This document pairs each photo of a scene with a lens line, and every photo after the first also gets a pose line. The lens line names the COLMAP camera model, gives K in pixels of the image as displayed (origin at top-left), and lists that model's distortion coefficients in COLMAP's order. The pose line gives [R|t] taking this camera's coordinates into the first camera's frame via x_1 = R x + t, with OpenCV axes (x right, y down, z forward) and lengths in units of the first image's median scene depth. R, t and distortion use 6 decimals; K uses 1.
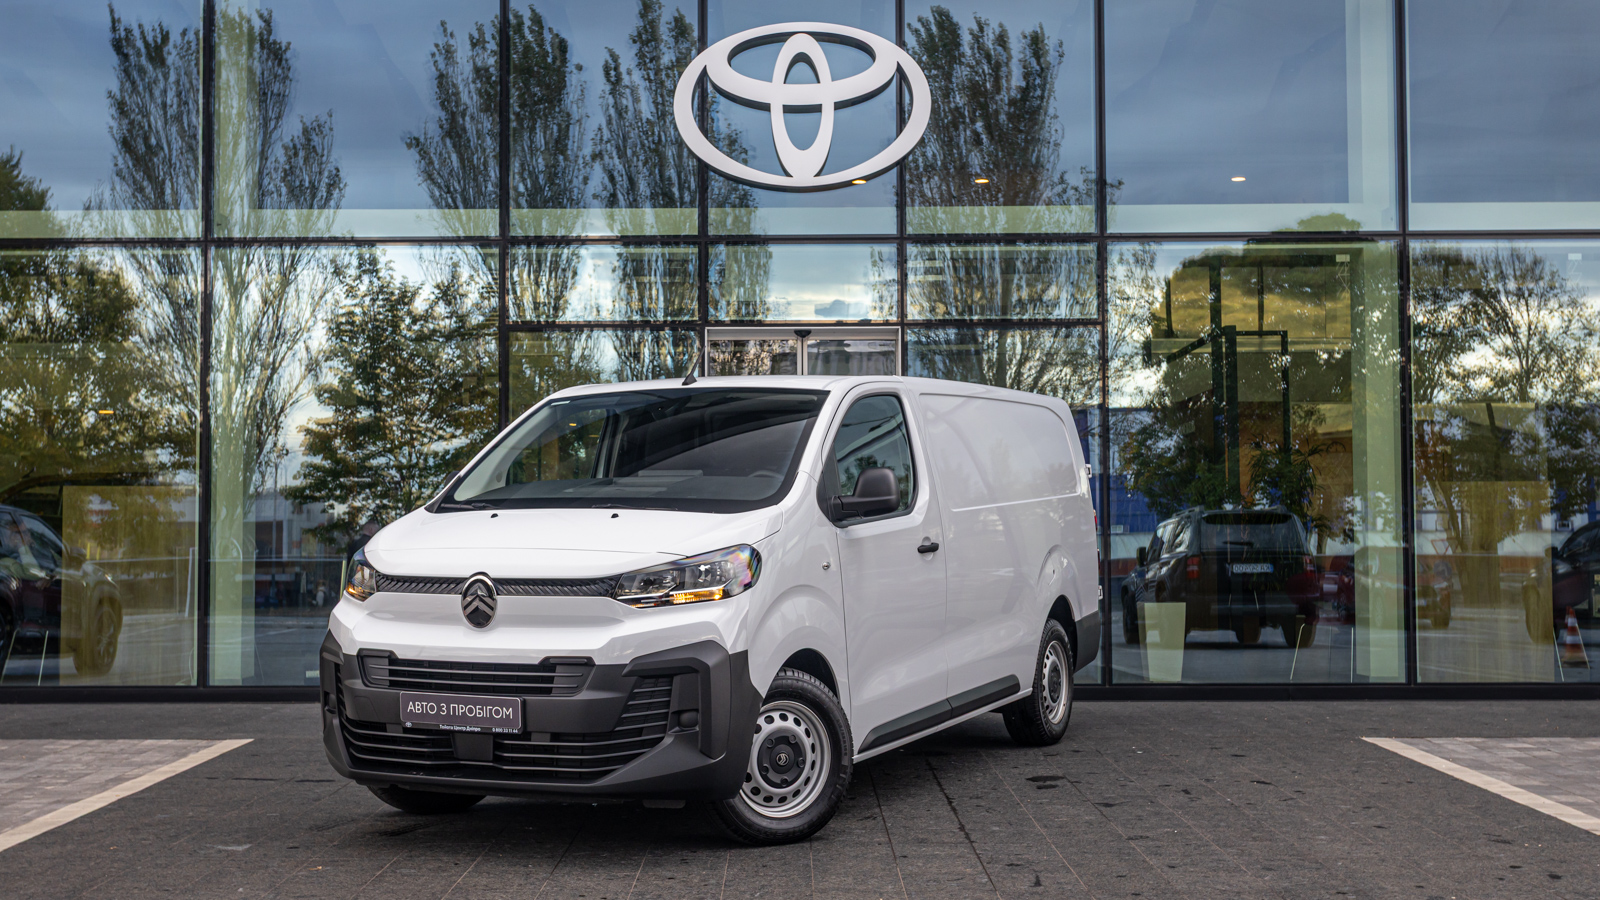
lens RADIAL K [[1852.0, 0, 800.0], [0, 1852.0, 450.0], [0, 0, 1]] dist [-0.004993, -0.011310]
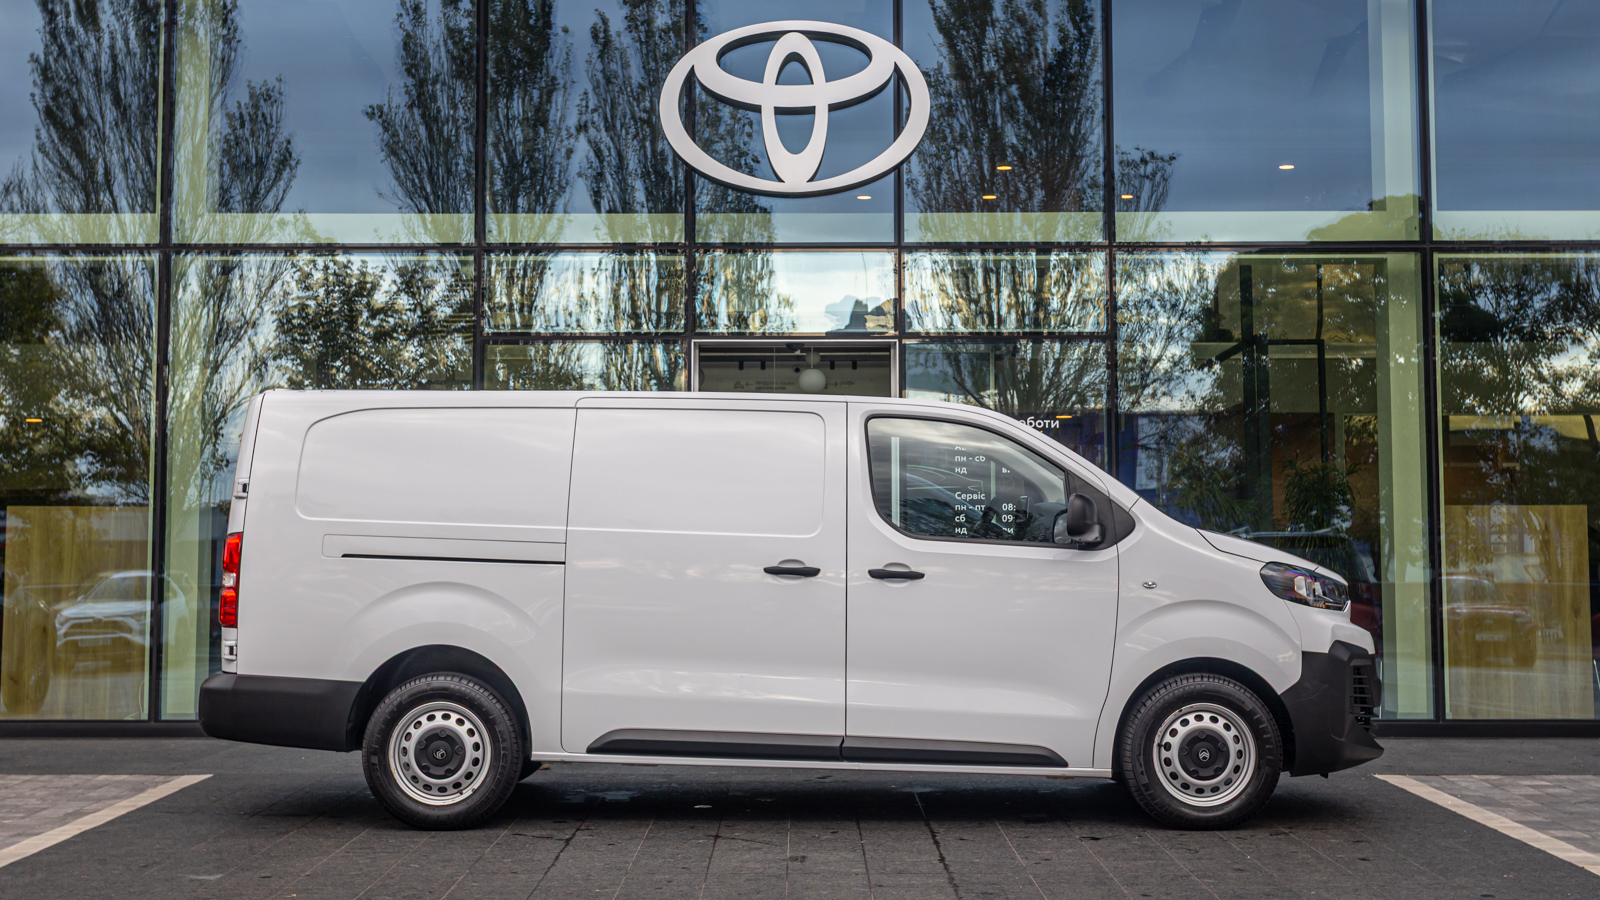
lens RADIAL K [[1738.9, 0, 764.7], [0, 1738.9, 418.3], [0, 0, 1]] dist [0.001503, 0.005526]
pose [[0.999997, 0.002192, 0.000779, -0.014917], [-0.002161, 0.999283, -0.037798, 0.007450], [-0.000861, 0.037797, 0.999285, 0.115379]]
